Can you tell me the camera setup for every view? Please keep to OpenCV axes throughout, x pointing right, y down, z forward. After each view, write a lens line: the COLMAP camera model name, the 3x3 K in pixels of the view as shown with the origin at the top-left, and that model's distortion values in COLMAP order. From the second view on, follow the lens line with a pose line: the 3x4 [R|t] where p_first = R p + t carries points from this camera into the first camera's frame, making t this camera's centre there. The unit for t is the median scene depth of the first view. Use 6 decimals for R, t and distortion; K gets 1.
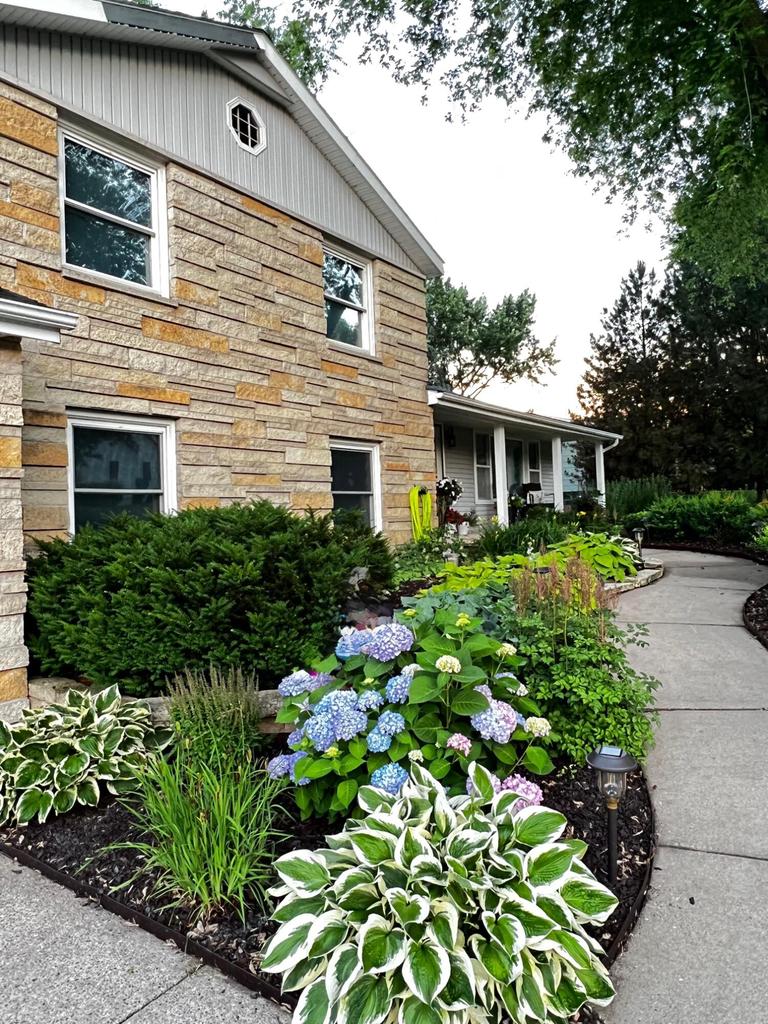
lens RADIAL K [[672.8, 0, 384.0], [0, 672.8, 512.0], [0, 0, 1]] dist [-0.004207, 0.002371]
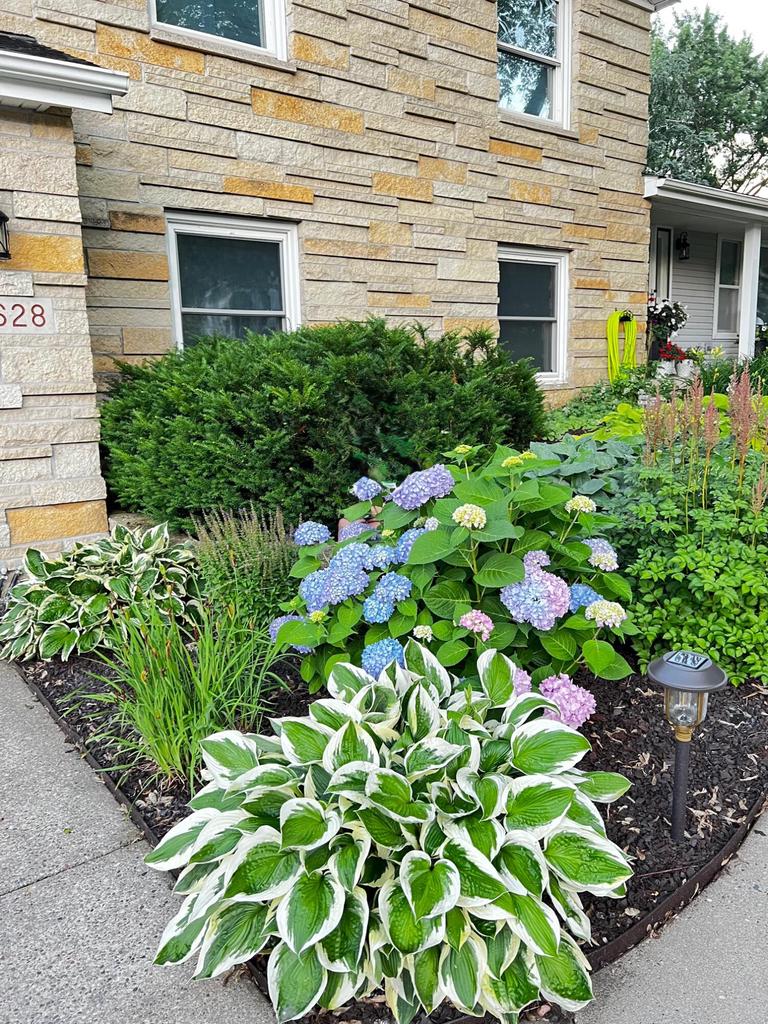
lens RADIAL K [[763.3, 0, 384.0], [0, 763.3, 512.0], [0, 0, 1]] dist [0.045484, -0.051123]
pose [[0.957214, 0.063960, -0.282225, 0.149945], [-0.006676, 0.979890, 0.199428, 0.039775], [0.289305, -0.189011, 0.938391, 0.139283]]
